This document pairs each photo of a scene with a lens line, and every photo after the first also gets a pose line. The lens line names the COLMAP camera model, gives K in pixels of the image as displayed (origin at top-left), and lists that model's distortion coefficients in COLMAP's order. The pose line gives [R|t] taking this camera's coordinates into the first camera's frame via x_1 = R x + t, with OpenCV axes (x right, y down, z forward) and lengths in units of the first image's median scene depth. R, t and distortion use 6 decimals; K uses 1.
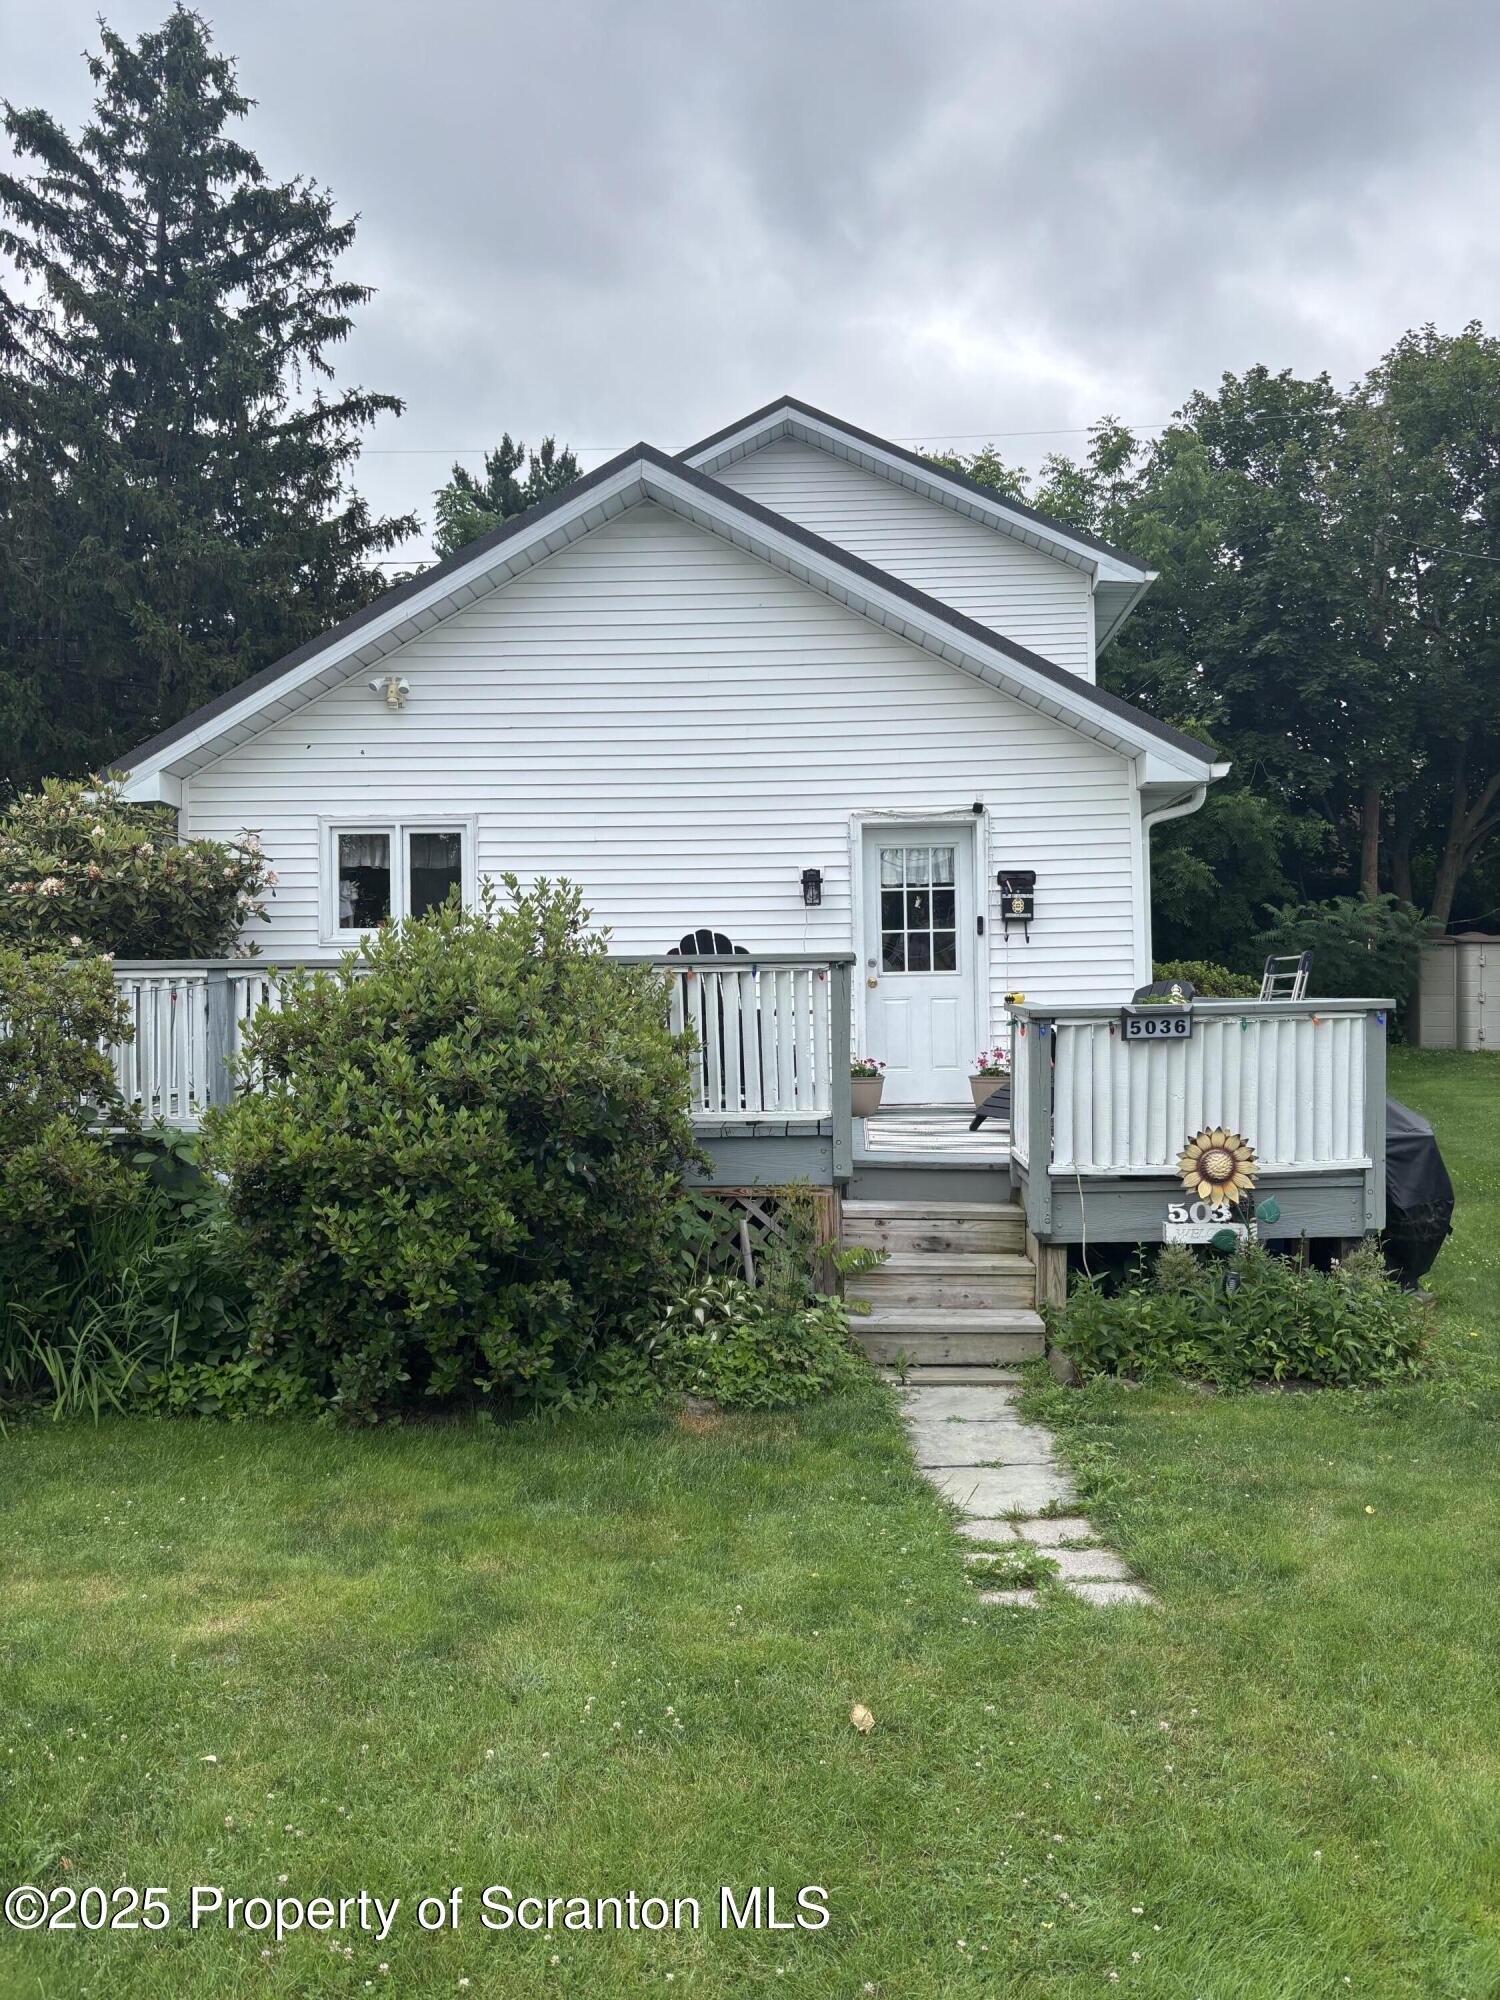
lens RADIAL K [[1540.2, 0, 749.6], [0, 1540.2, 1014.5], [0, 0, 1]] dist [0.056080, -0.057568]
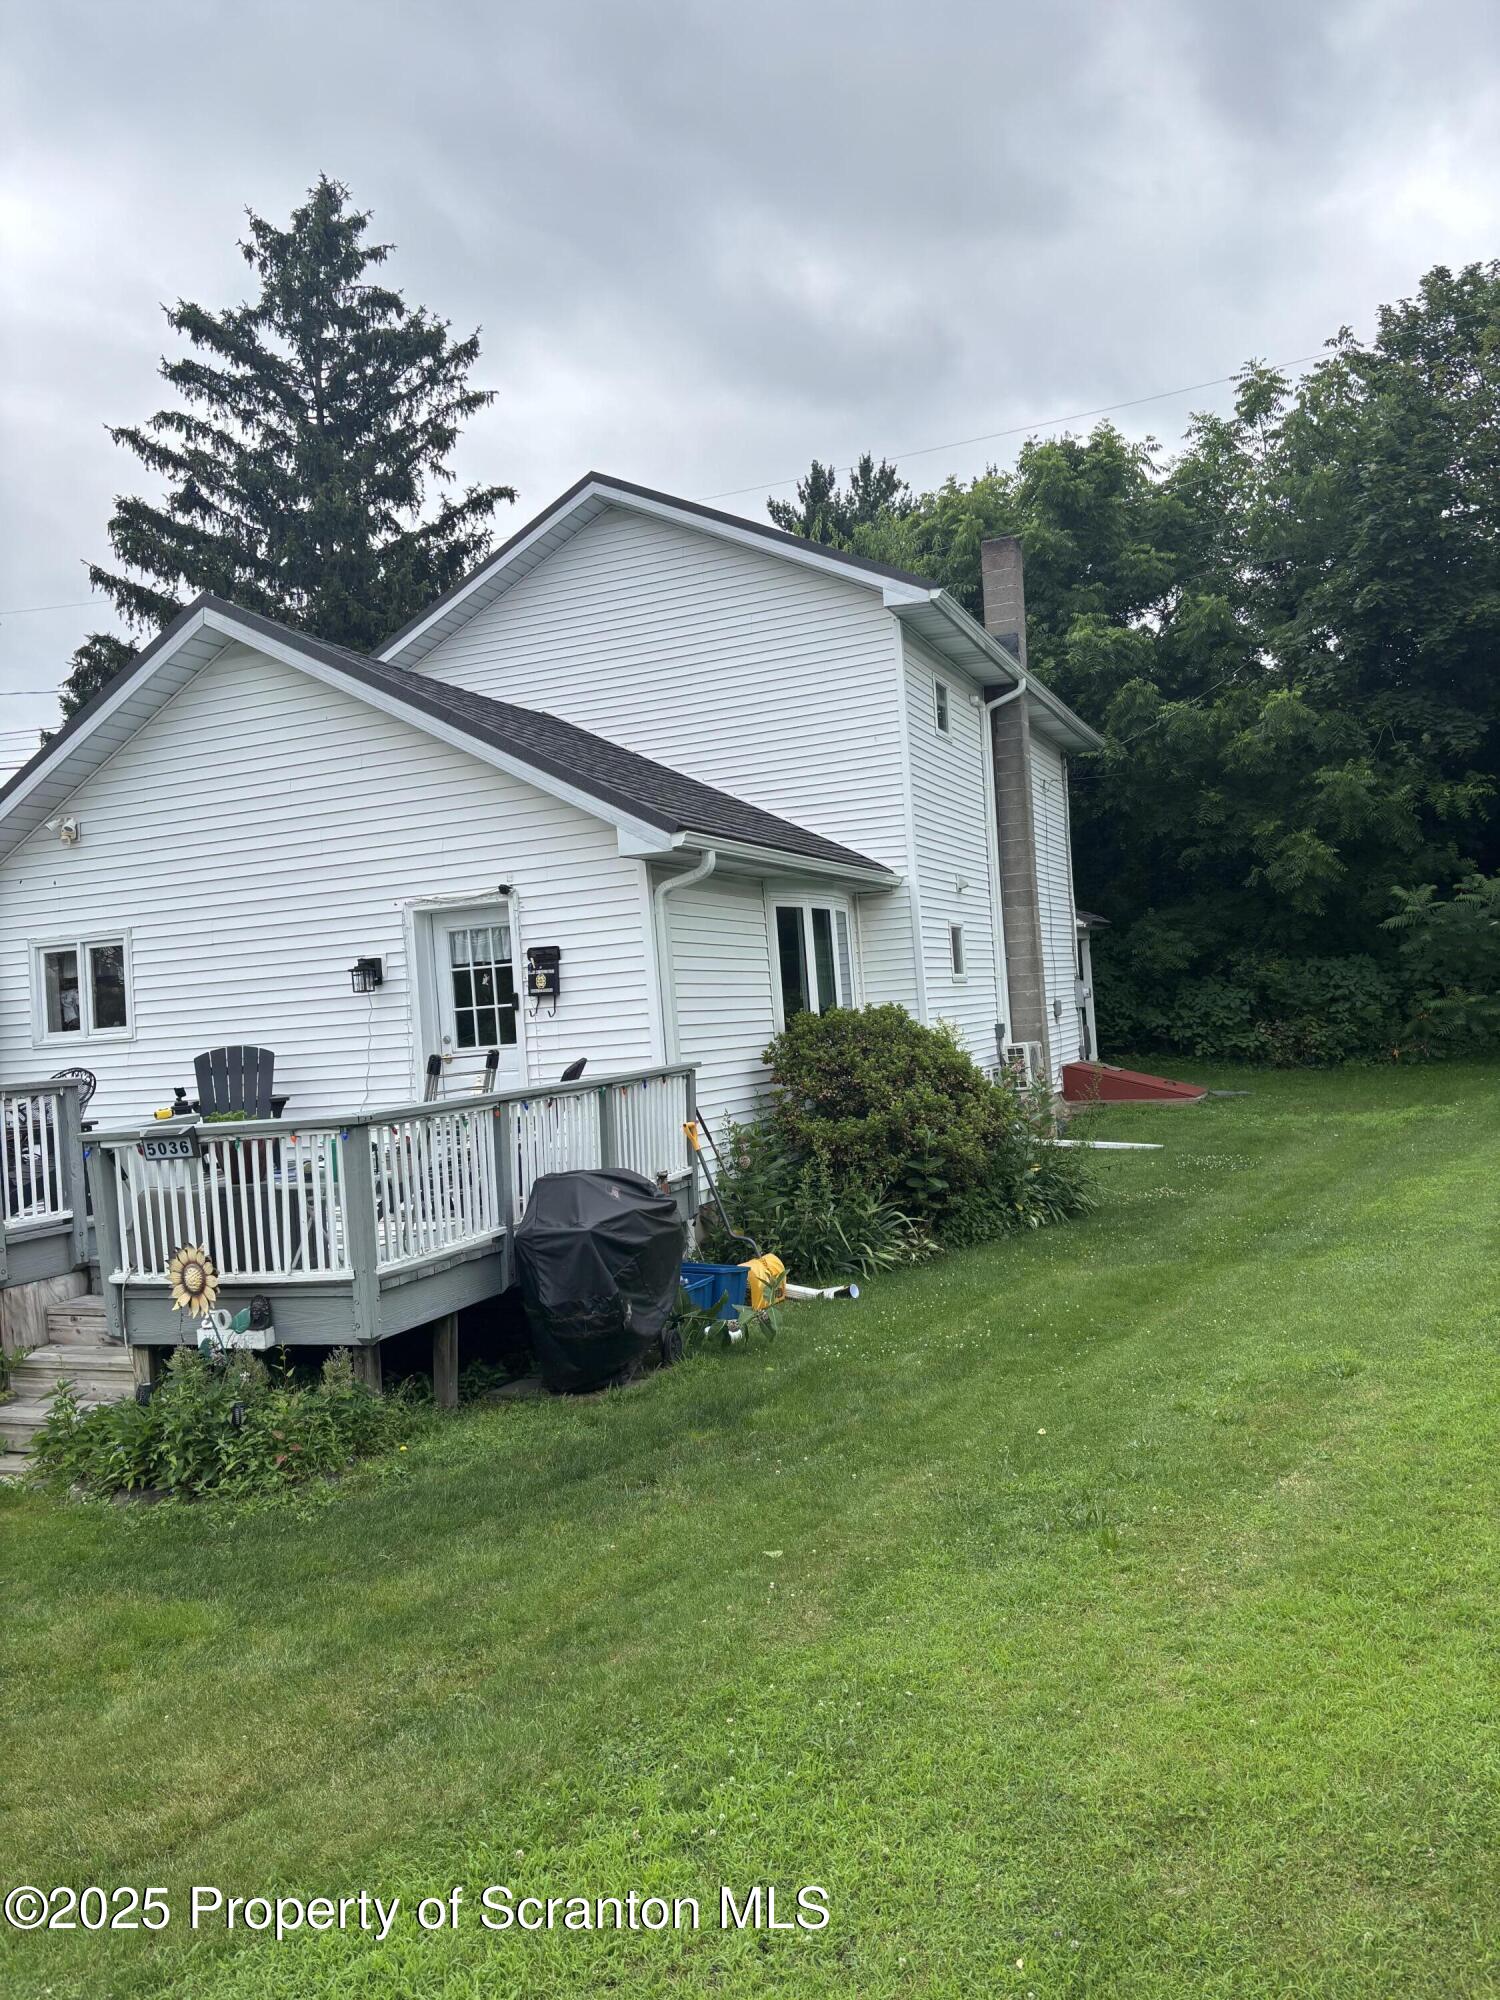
lens RADIAL K [[1553.5, 0, 750.0], [0, 1553.5, 1000.0], [0, 0, 1]] dist [-0.028220, 0.125842]
pose [[0.934046, -0.055460, -0.352820, 0.477200], [0.055447, 0.998410, -0.010151, -0.028539], [0.352822, -0.010081, 0.935636, 0.060754]]
